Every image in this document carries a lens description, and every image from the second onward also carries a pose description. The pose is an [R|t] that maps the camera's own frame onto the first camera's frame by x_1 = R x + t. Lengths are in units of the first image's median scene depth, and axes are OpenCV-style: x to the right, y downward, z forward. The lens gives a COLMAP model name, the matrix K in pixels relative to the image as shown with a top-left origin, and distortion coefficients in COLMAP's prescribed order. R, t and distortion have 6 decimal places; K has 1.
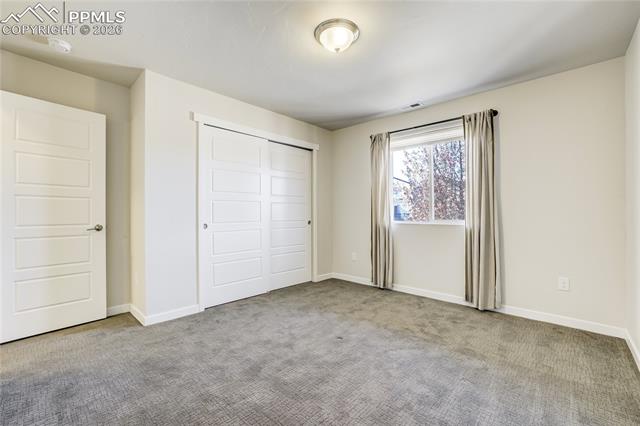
lens RADIAL K [[278.4, 0, 321.3], [0, 278.4, 210.9], [0, 0, 1]] dist [-0.034727, 0.020939]
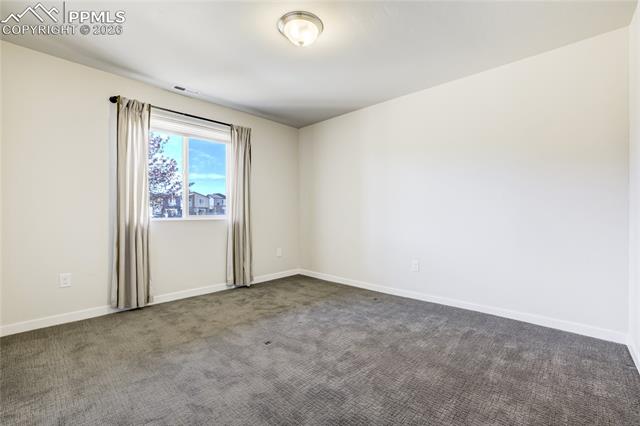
lens RADIAL K [[280.9, 0, 320.0], [0, 280.9, 213.0], [0, 0, 1]] dist [-0.033896, 0.000117]
pose [[-0.003520, -0.007713, 0.999964, -0.639748], [-0.013647, 0.999877, 0.007664, 0.009951], [-0.999901, -0.013620, -0.003625, 0.617571]]
